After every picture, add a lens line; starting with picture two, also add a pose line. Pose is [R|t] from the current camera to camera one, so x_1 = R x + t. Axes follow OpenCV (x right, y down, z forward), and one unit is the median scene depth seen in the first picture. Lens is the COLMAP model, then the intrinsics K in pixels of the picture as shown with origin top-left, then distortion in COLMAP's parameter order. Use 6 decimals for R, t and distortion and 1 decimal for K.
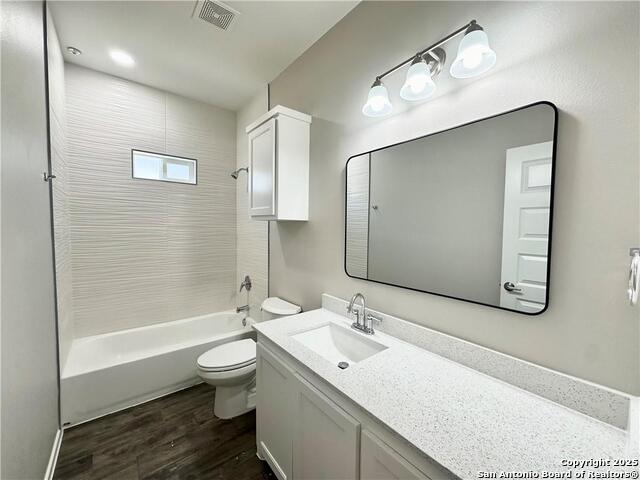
lens RADIAL K [[254.8, 0, 320.0], [0, 254.8, 240.0], [0, 0, 1]] dist [-0.002228, -0.000528]
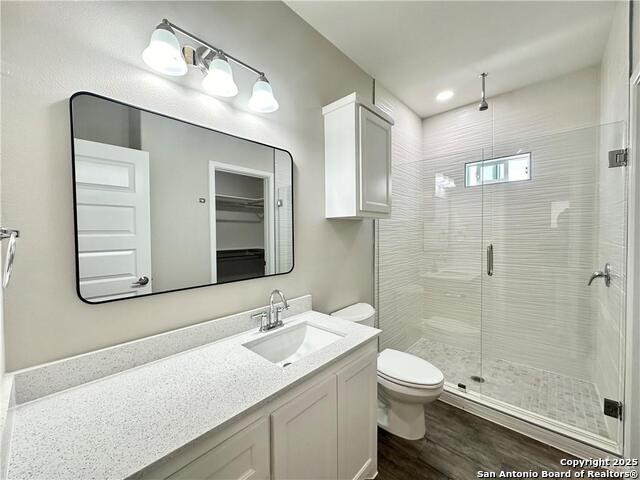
lens RADIAL K [[254.8, 0, 320.0], [0, 254.8, 240.0], [0, 0, 1]] dist [-0.002228, -0.000528]
pose [[-0.172295, -0.034620, 0.984437, -0.821170], [0.047622, 0.997921, 0.043428, -0.014634], [-0.983894, 0.054363, -0.170288, 0.982368]]
